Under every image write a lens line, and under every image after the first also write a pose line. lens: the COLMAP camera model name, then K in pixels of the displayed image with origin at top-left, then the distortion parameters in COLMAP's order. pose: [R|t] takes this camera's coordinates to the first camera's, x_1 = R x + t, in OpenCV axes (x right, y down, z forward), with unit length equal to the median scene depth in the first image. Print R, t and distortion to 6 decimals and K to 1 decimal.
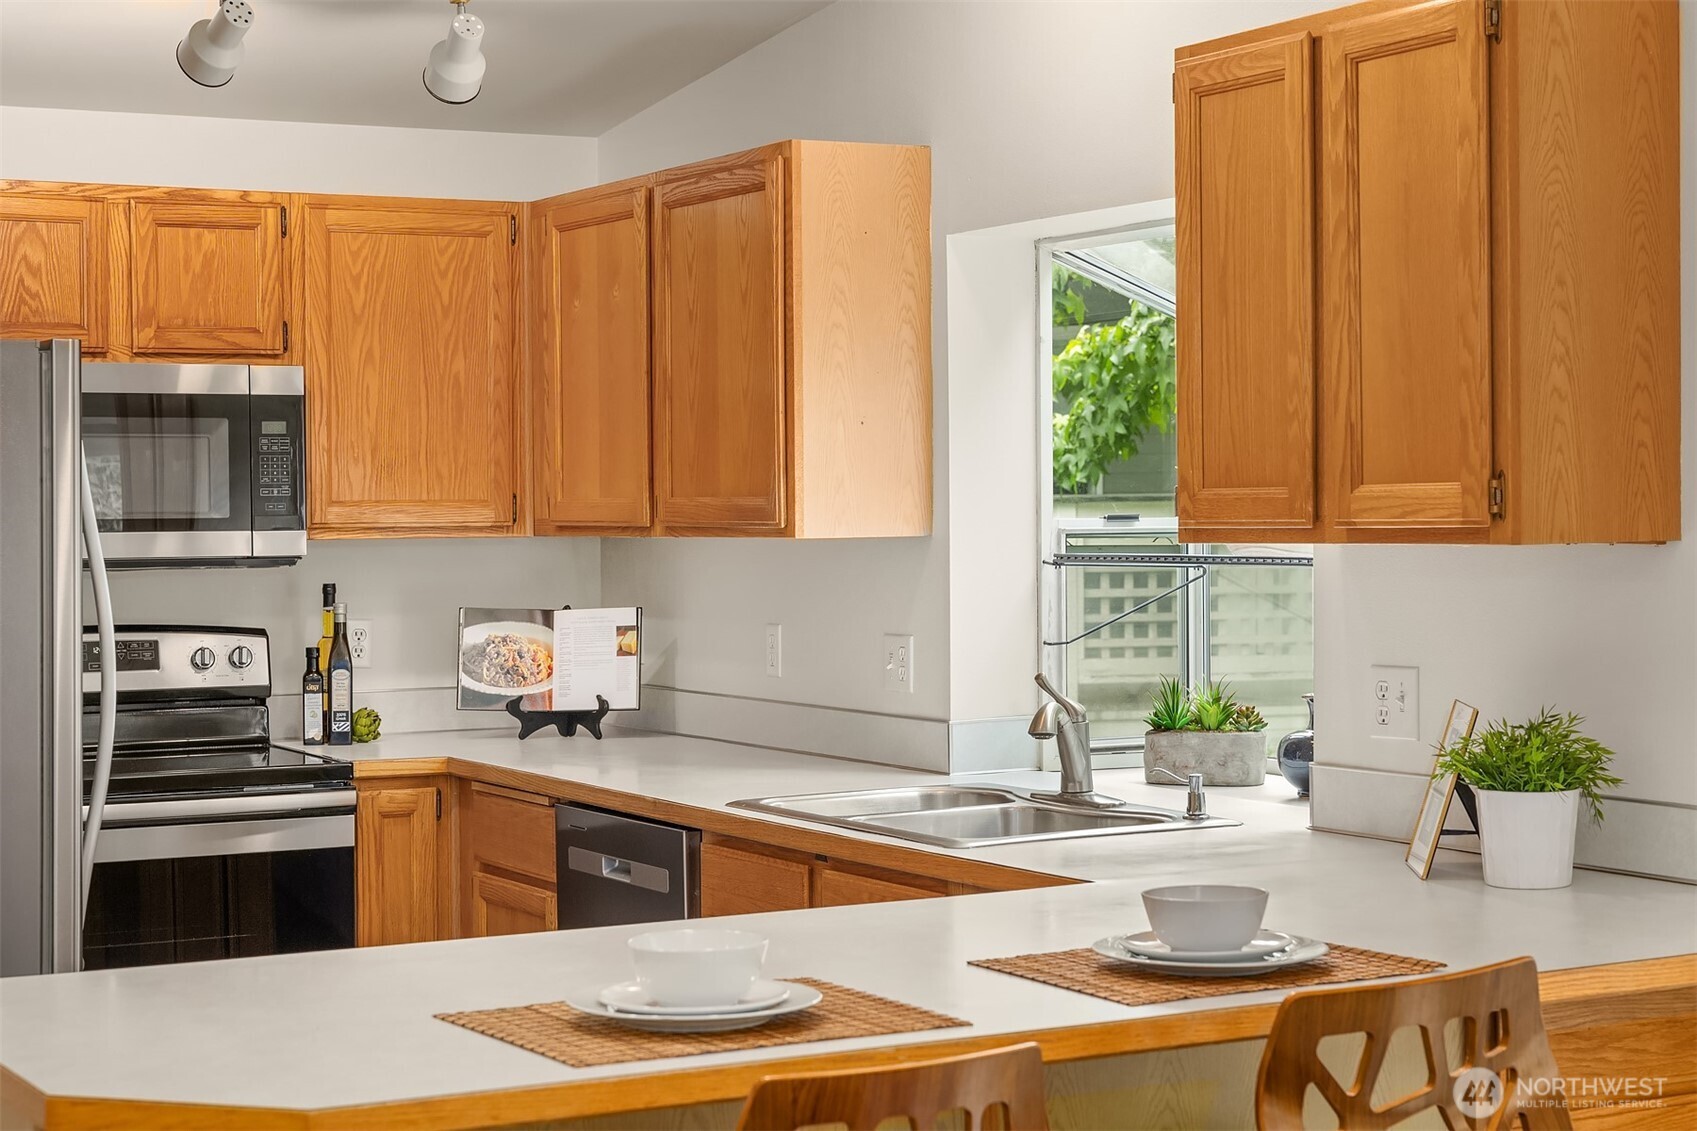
lens RADIAL K [[3113.0, 0, 863.3], [0, 3113.0, 525.9], [0, 0, 1]] dist [0.042337, 0.000000]
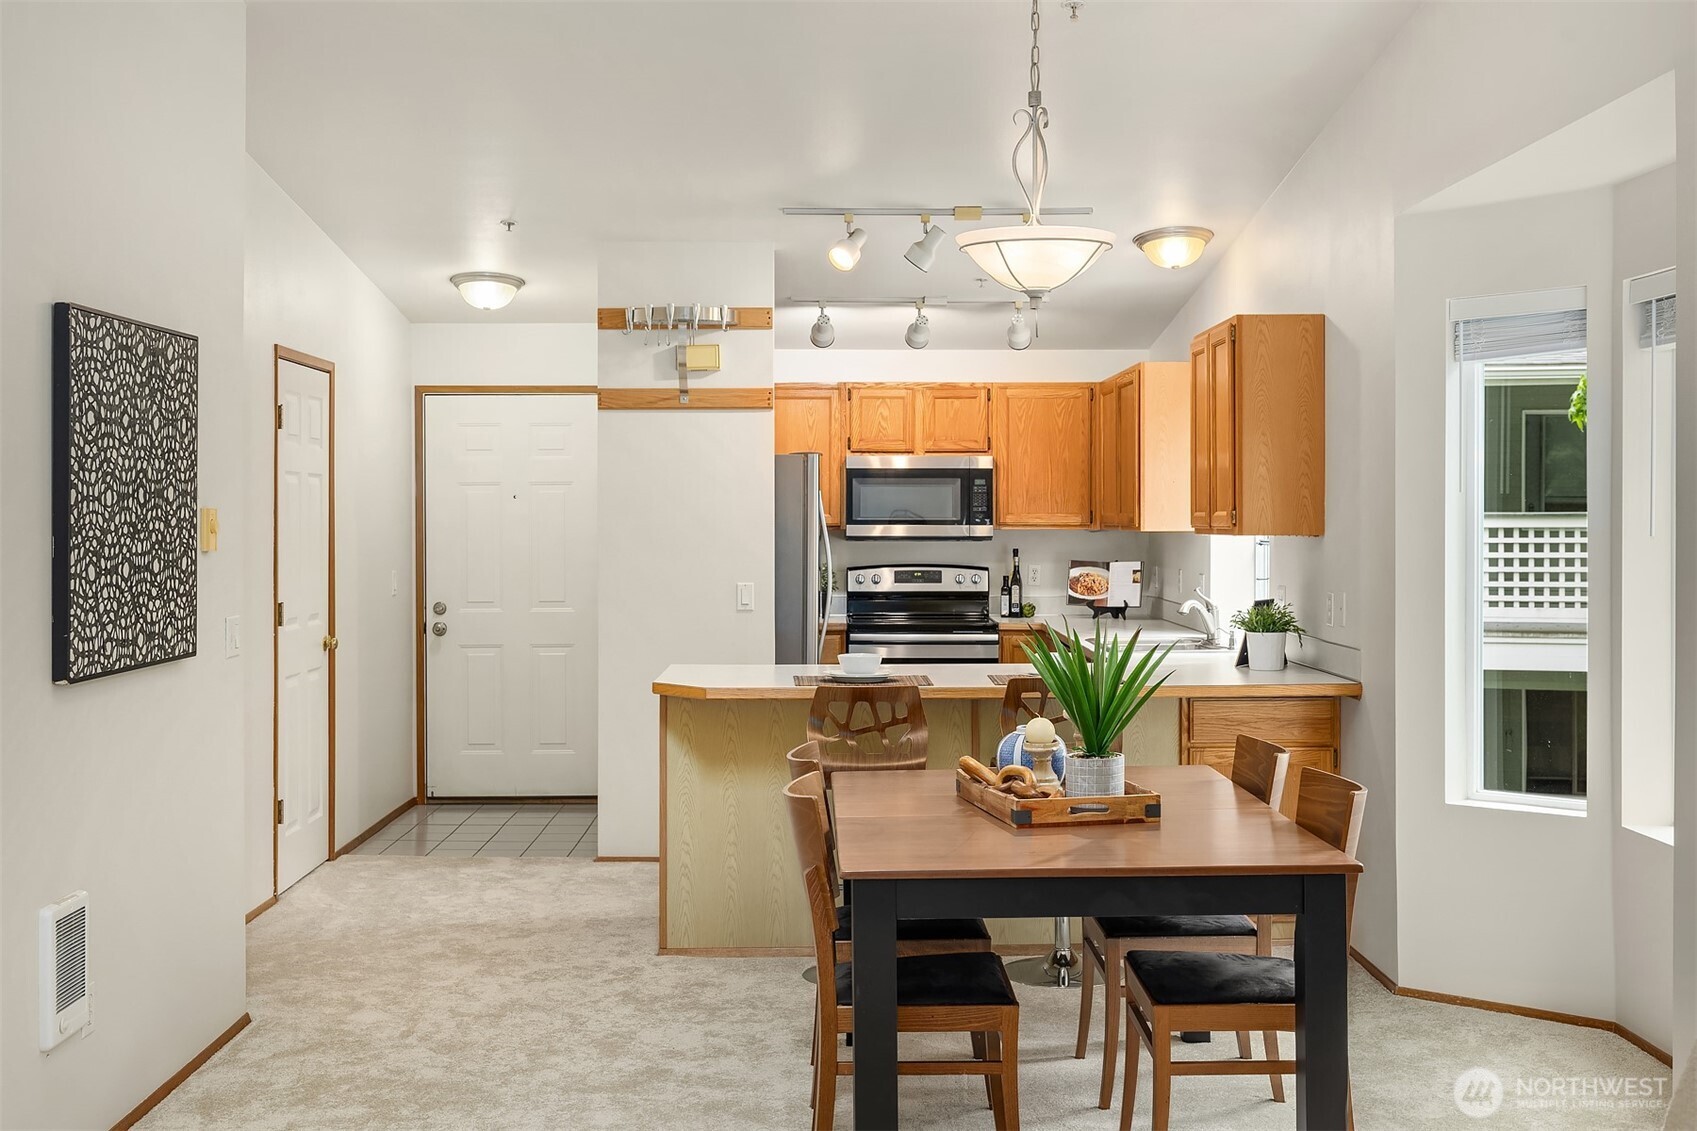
lens RADIAL K [[1949.3, 0, 848.0], [0, 1949.3, 445.7], [0, 0, 1]] dist [-0.010839, 0.000000]
pose [[0.885948, -0.007213, -0.463729, 0.412931], [-0.011530, 0.999227, -0.037571, -0.002295], [0.463642, 0.038633, 0.885180, -0.365859]]
